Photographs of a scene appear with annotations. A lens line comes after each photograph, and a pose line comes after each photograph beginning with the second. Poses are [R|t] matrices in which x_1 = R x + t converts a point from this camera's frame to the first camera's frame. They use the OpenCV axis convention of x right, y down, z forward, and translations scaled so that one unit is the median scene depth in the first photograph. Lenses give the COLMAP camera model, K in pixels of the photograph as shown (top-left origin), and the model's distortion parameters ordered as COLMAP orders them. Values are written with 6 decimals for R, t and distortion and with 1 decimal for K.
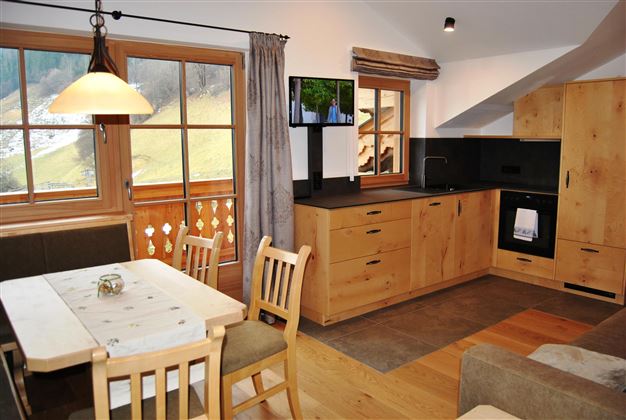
lens RADIAL K [[489.8, 0, 313.0], [0, 489.8, 210.0], [0, 0, 1]] dist [-0.116420, 0.051642]
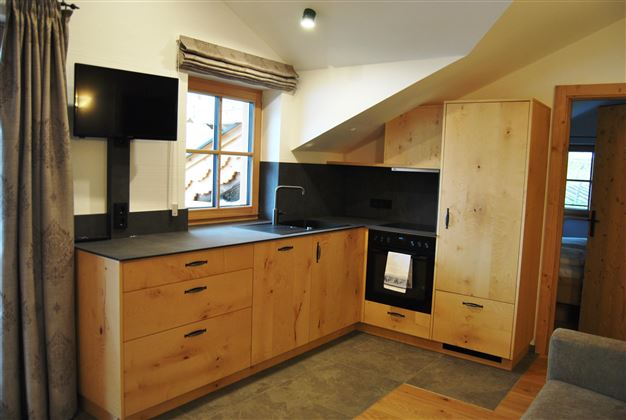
lens RADIAL K [[489.8, 0, 313.0], [0, 489.8, 210.0], [0, 0, 1]] dist [-0.116420, 0.051642]
pose [[0.967451, 0.022950, 0.252017, 0.095765], [-0.010171, 0.998601, -0.051895, -0.032332], [-0.252856, 0.047642, 0.966330, 0.240061]]
